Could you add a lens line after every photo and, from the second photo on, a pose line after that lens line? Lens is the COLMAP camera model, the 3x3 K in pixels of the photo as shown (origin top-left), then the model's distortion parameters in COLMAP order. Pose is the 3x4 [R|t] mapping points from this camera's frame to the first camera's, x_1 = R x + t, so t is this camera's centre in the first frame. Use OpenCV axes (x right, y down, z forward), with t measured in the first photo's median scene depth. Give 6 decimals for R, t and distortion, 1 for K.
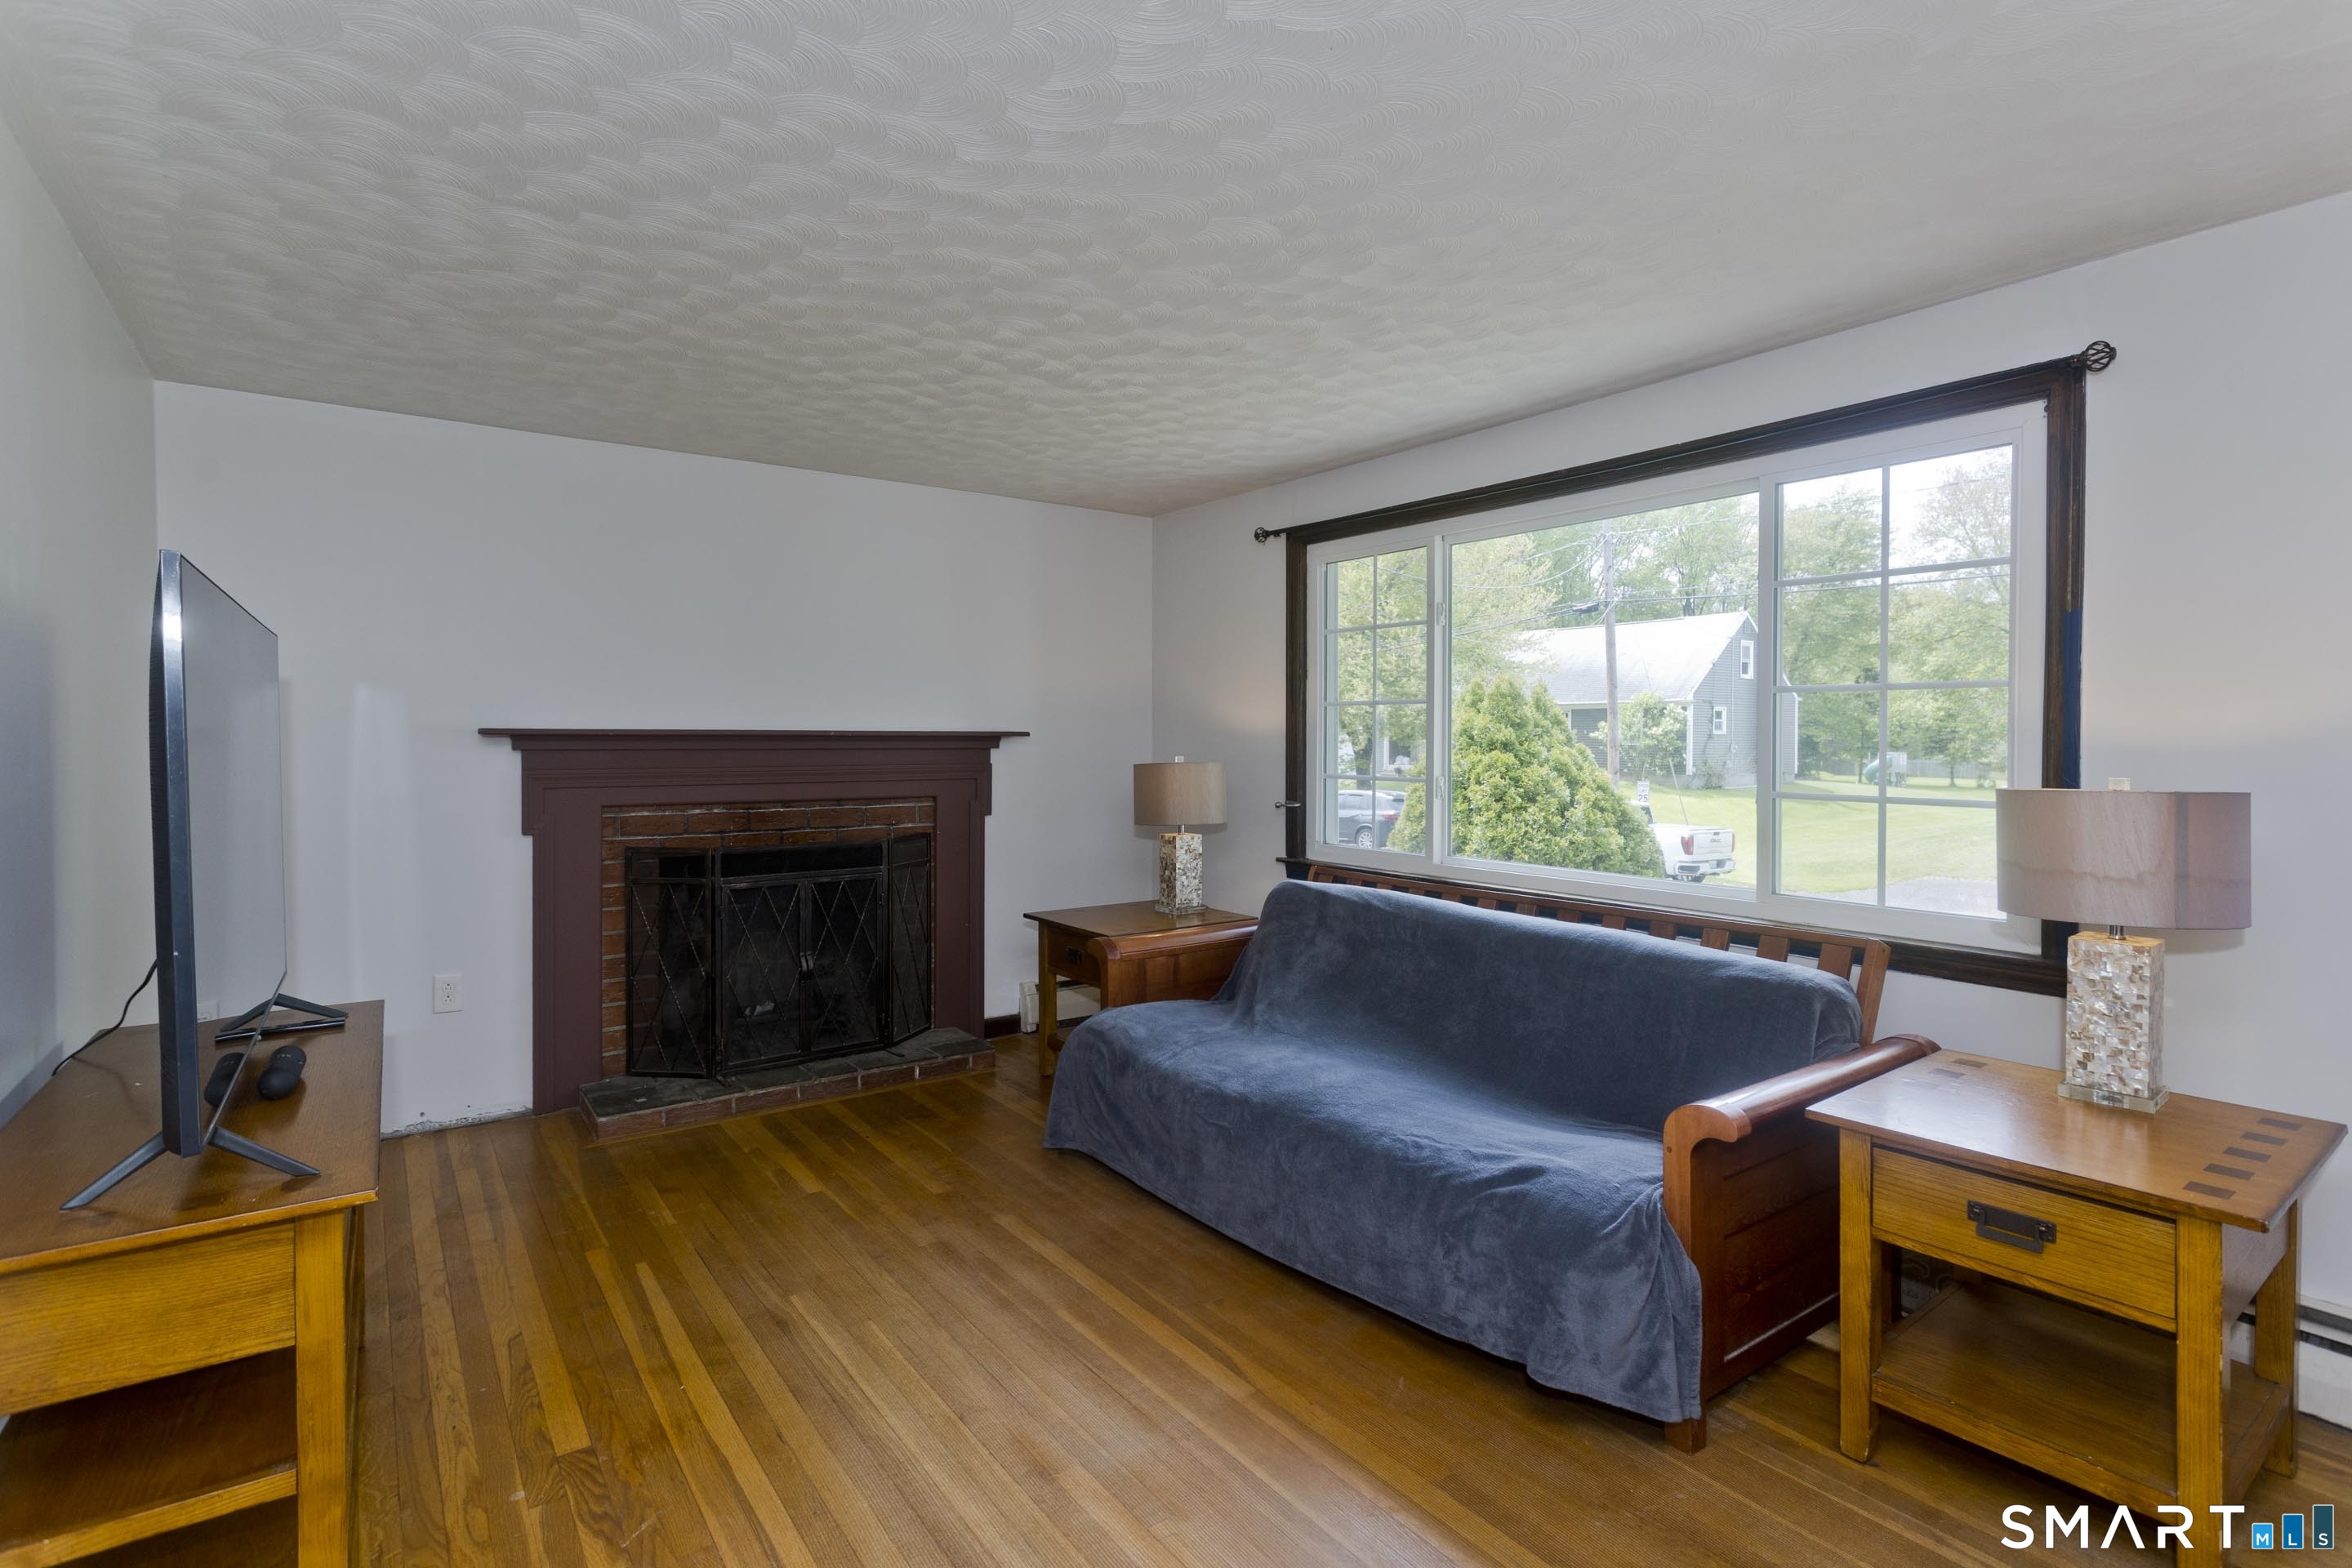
lens RADIAL K [[1127.2, 0, 1182.5], [0, 1127.2, 765.5], [0, 0, 1]] dist [-0.001131, 0.001746]
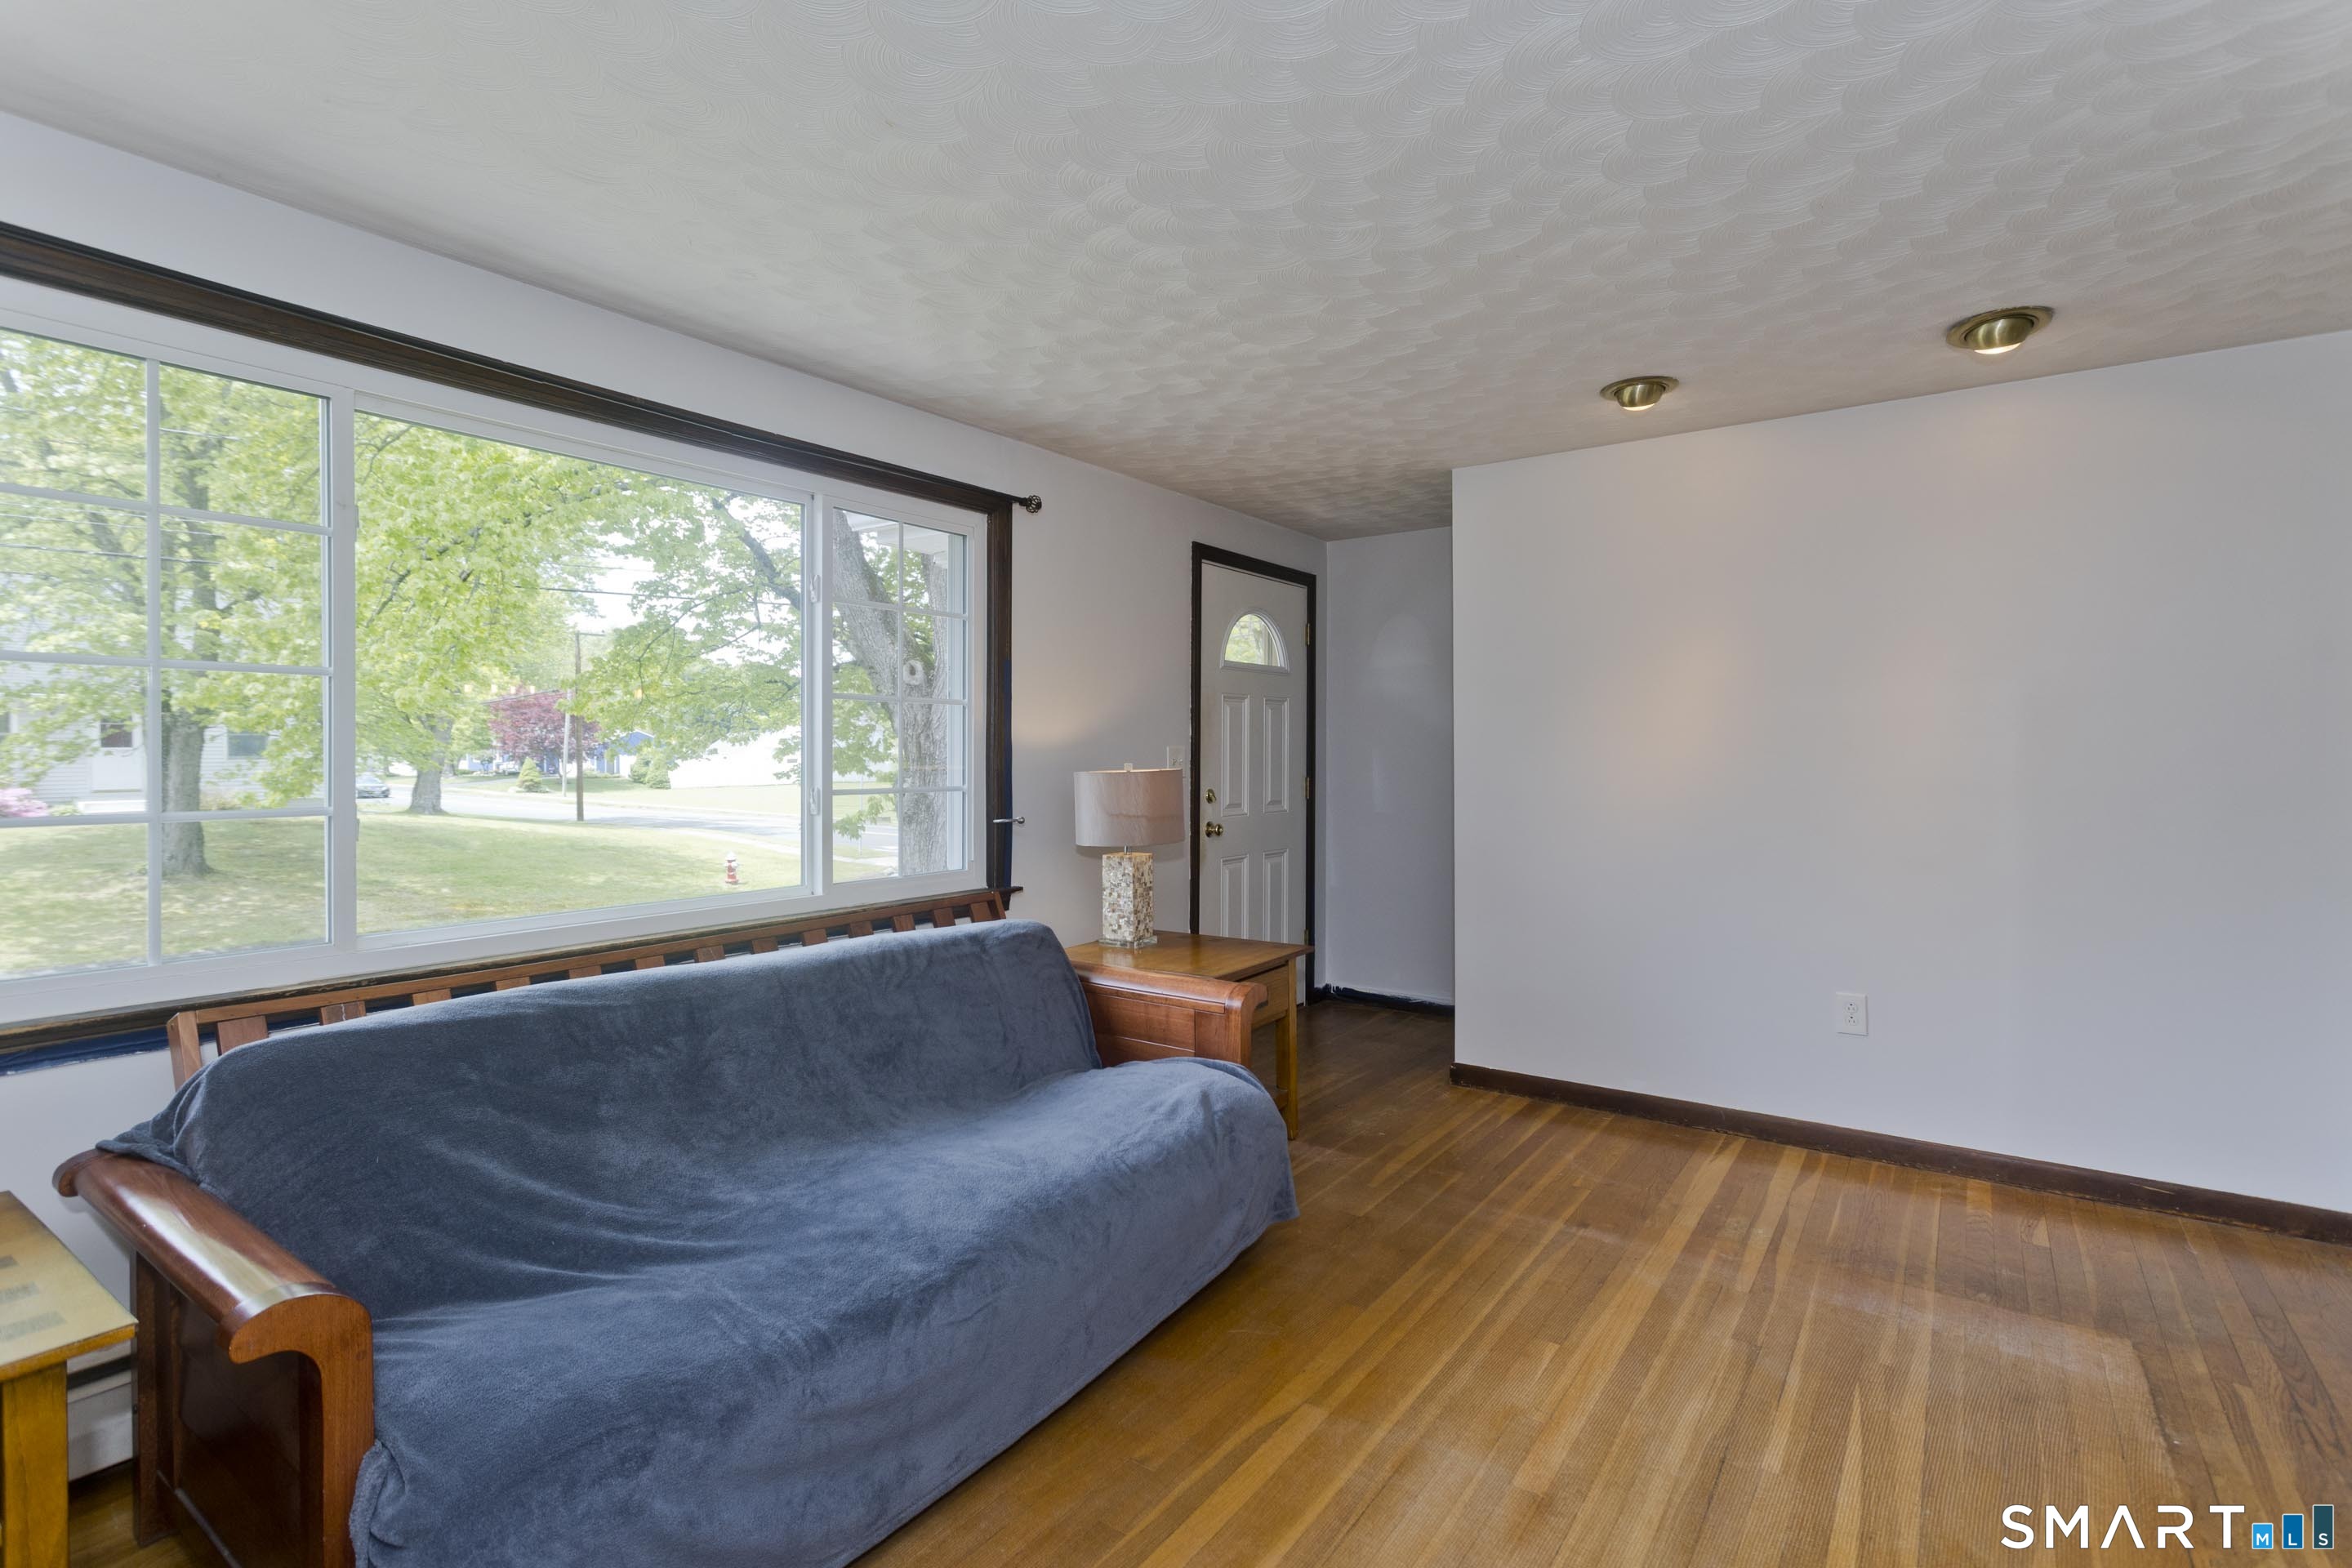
lens RADIAL K [[1127.2, 0, 1153.9], [0, 1127.2, 772.8], [0, 0, 1]] dist [-0.001131, 0.001746]
pose [[-0.311071, -0.013961, 0.950284, -0.516599], [0.021418, 0.999535, 0.021696, -0.009841], [-0.950145, 0.027103, -0.310628, 0.897118]]
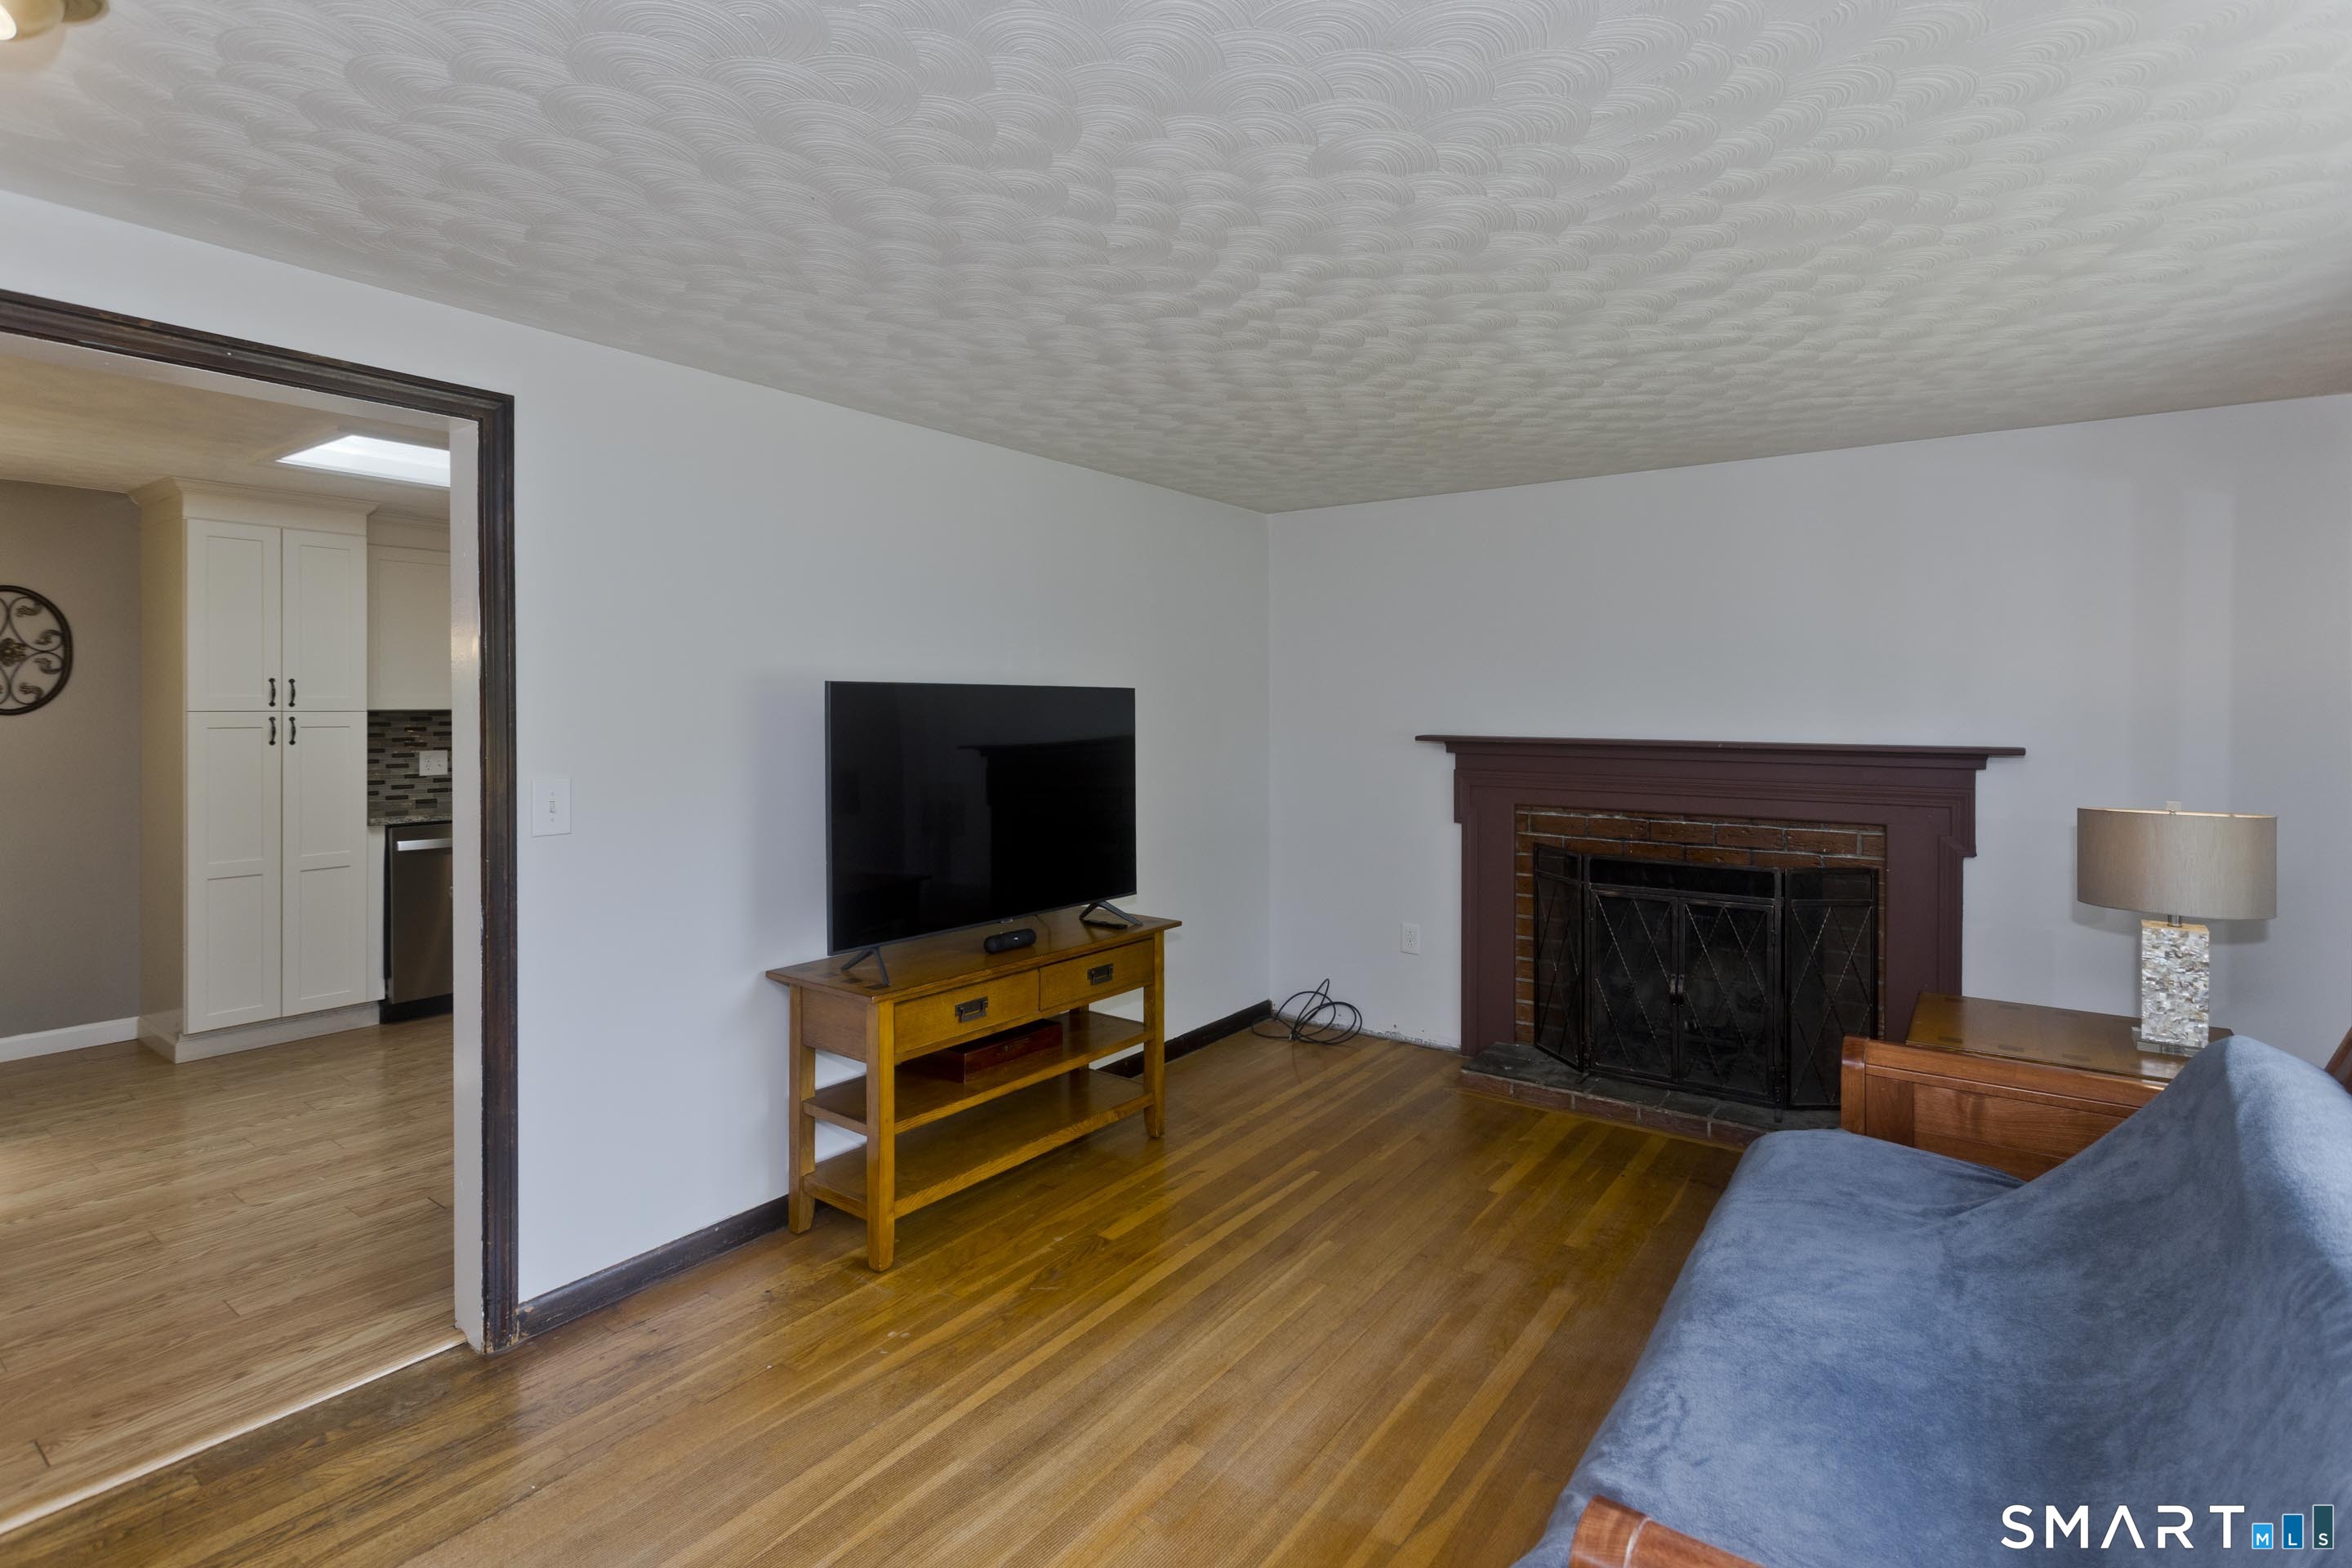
lens RADIAL K [[1127.2, 0, 1164.3], [0, 1127.2, 711.9], [0, 0, 1]] dist [-0.001131, 0.001746]
pose [[0.315072, 0.006465, -0.949046, 0.526281], [-0.027209, 0.999627, -0.002223, -0.051920], [0.948678, 0.026523, 0.315131, 0.341267]]
